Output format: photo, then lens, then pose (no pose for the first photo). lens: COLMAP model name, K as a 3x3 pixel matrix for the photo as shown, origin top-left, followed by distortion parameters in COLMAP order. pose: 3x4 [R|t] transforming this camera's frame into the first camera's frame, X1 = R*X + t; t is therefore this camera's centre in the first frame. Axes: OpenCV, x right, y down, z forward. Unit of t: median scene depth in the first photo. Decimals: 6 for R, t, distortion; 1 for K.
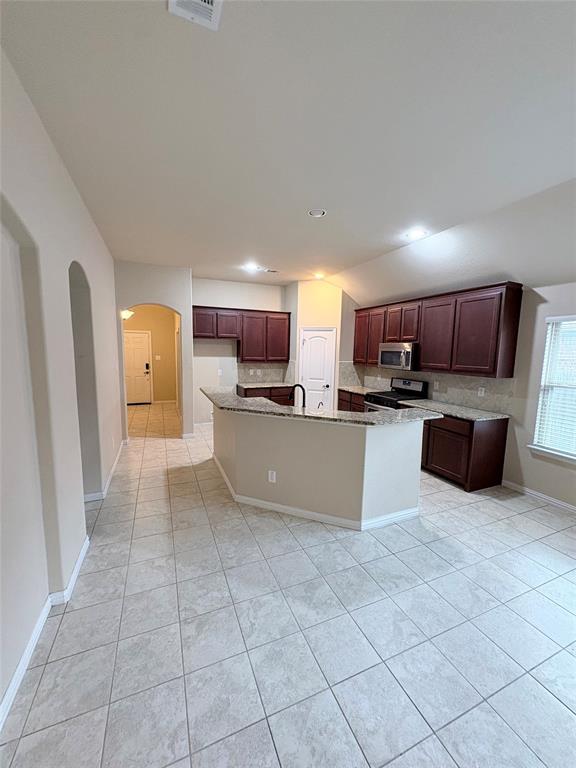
lens RADIAL K [[304.1, 0, 287.9], [0, 304.1, 384.4], [0, 0, 1]] dist [0.000207, -0.000315]
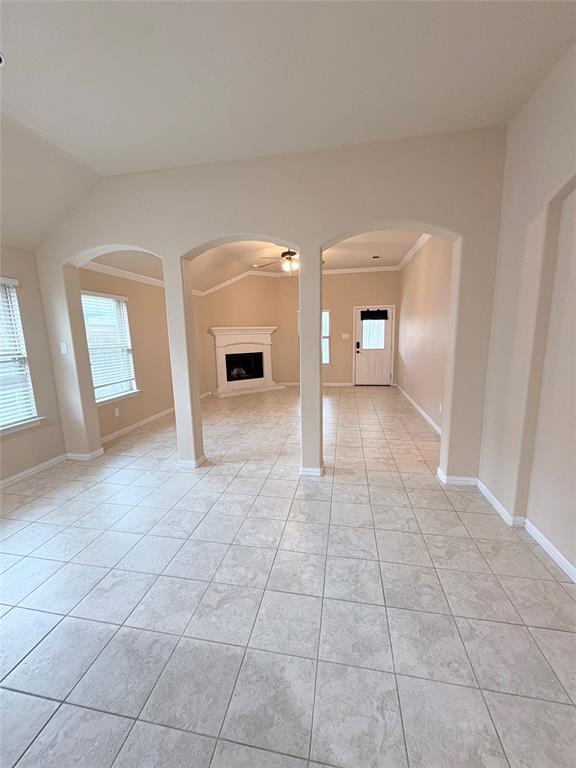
lens RADIAL K [[304.1, 0, 287.0], [0, 304.1, 382.3], [0, 0, 1]] dist [0.000207, -0.000315]
pose [[-0.831550, -0.087824, 0.548462, -0.232403], [0.071852, 0.962116, 0.263001, -0.053504], [-0.550782, 0.258107, -0.793738, 1.385702]]
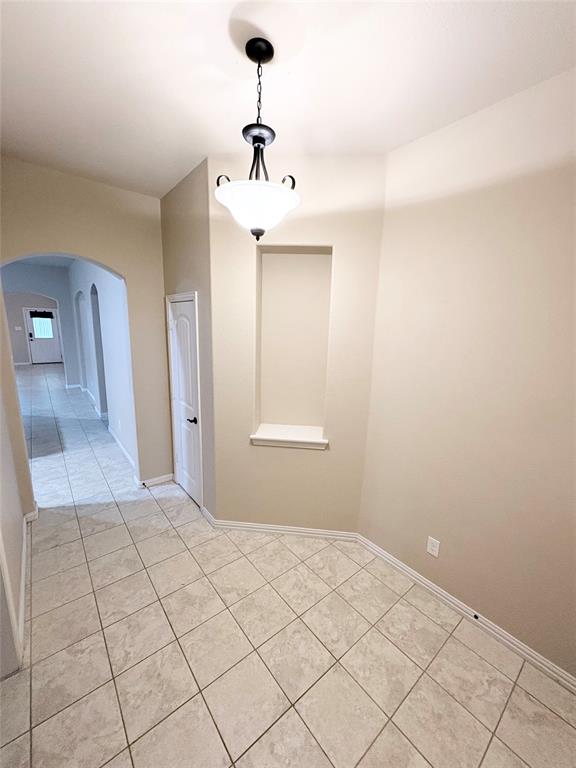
lens RADIAL K [[304.1, 0, 286.9], [0, 304.1, 384.2], [0, 0, 1]] dist [0.000207, -0.000315]
pose [[-0.958308, 0.007464, -0.285639, -1.766880], [-0.081868, 0.950576, 0.299504, -0.642061], [0.273757, 0.310402, -0.910334, 4.409919]]
